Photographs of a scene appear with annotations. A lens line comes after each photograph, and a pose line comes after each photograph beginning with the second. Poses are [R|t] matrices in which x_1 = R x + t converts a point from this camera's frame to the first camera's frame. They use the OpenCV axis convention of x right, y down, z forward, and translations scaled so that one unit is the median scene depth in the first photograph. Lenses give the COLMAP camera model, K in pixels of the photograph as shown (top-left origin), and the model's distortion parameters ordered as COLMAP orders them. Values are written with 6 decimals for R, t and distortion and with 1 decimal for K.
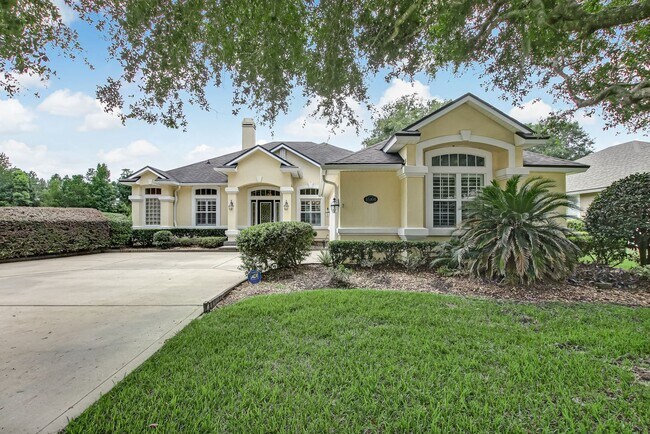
lens RADIAL K [[323.4, 0, 325.0], [0, 323.4, 217.0], [0, 0, 1]] dist [-0.012989, 0.000584]
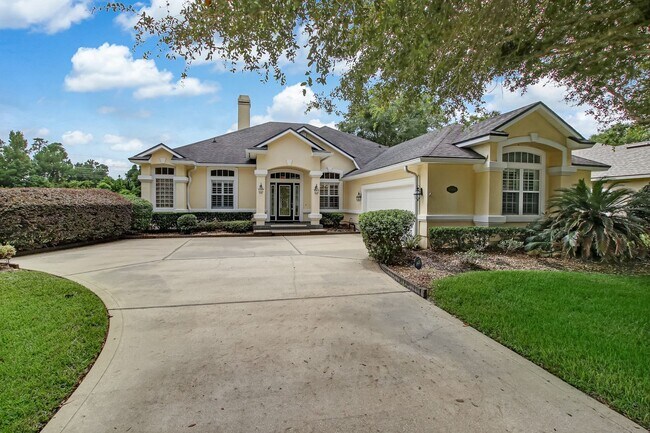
lens RADIAL K [[323.4, 0, 324.0], [0, 323.4, 204.8], [0, 0, 1]] dist [-0.024621, -0.000104]
pose [[0.977105, 0.006738, 0.212649, -0.292024], [-0.012724, 0.999560, 0.026792, -0.014353], [-0.212375, -0.028885, 0.976761, 0.007757]]
